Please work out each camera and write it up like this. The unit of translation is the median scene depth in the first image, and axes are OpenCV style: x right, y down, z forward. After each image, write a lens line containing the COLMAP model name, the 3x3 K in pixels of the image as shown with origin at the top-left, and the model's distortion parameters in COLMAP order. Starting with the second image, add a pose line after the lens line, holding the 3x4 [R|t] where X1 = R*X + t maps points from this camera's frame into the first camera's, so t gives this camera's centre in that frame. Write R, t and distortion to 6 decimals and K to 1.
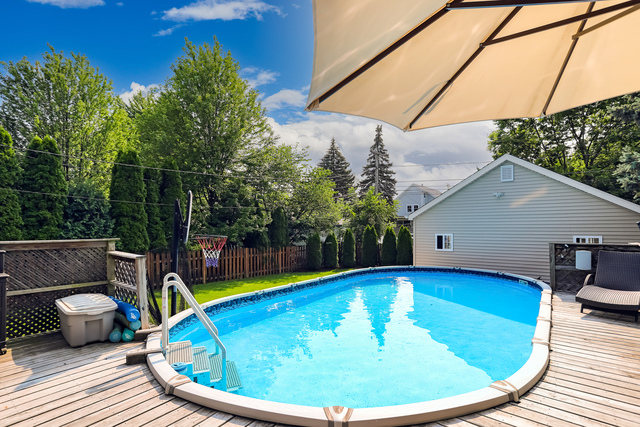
lens RADIAL K [[319.4, 0, 320.8], [0, 319.4, 227.2], [0, 0, 1]] dist [0.000074, -0.000012]
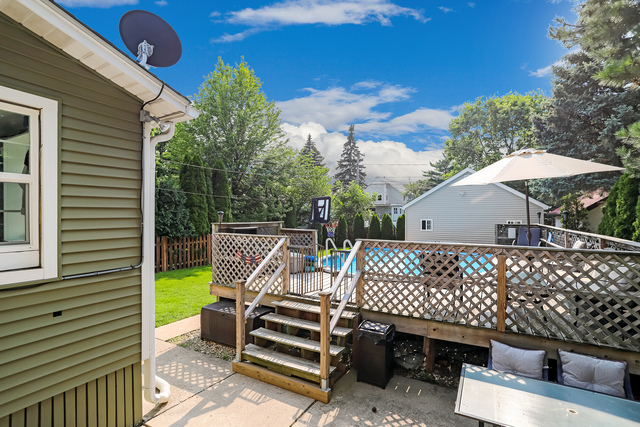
lens RADIAL K [[318.4, 0, 320.0], [0, 318.4, 213.5], [0, 0, 1]] dist [-0.000391, -0.000124]
pose [[0.989664, 0.001542, 0.143394, -0.275897], [-0.001410, 0.999998, -0.001018, -0.003196], [-0.143396, 0.000805, 0.989665, -0.338483]]
